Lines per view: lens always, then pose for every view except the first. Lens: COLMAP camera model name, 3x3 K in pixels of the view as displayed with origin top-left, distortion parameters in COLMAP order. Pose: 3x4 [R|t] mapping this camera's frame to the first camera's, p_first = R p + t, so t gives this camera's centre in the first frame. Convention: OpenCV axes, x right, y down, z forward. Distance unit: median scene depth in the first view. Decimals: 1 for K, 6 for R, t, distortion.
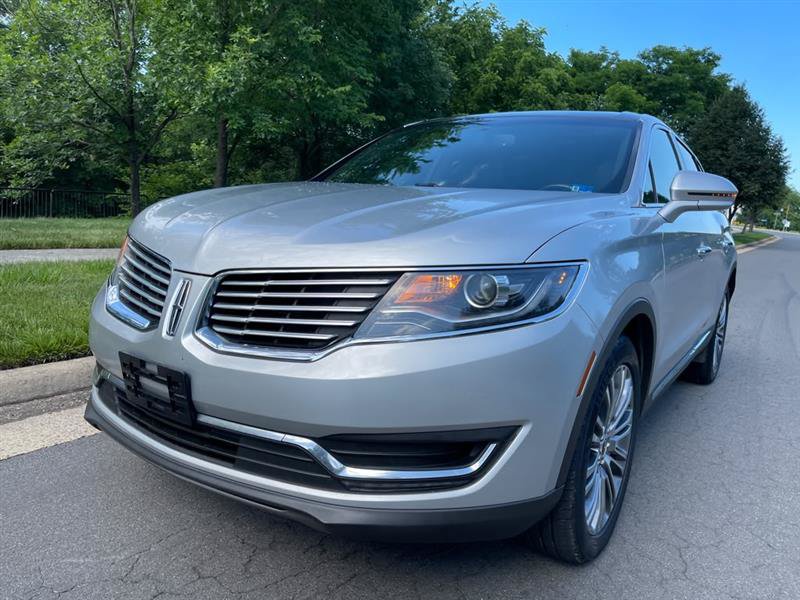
lens RADIAL K [[603.5, 0, 393.7], [0, 603.5, 301.9], [0, 0, 1]] dist [0.086256, -0.124426]
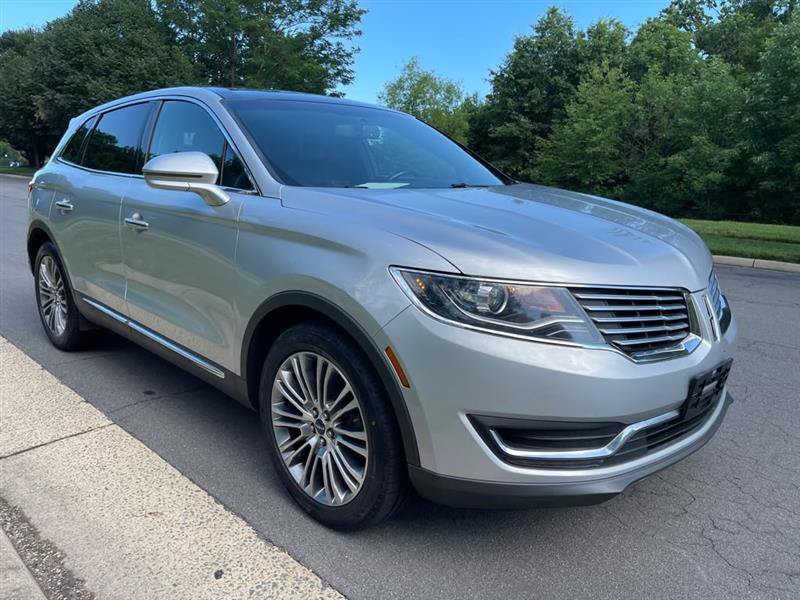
lens RADIAL K [[603.7, 0, 404.4], [0, 603.7, 289.5], [0, 0, 1]] dist [0.093362, -0.136227]
pose [[0.163034, -0.263019, 0.950916, -0.249470], [0.146530, 0.959577, 0.240292, -0.067425], [-0.975679, 0.100162, 0.194984, 0.207370]]
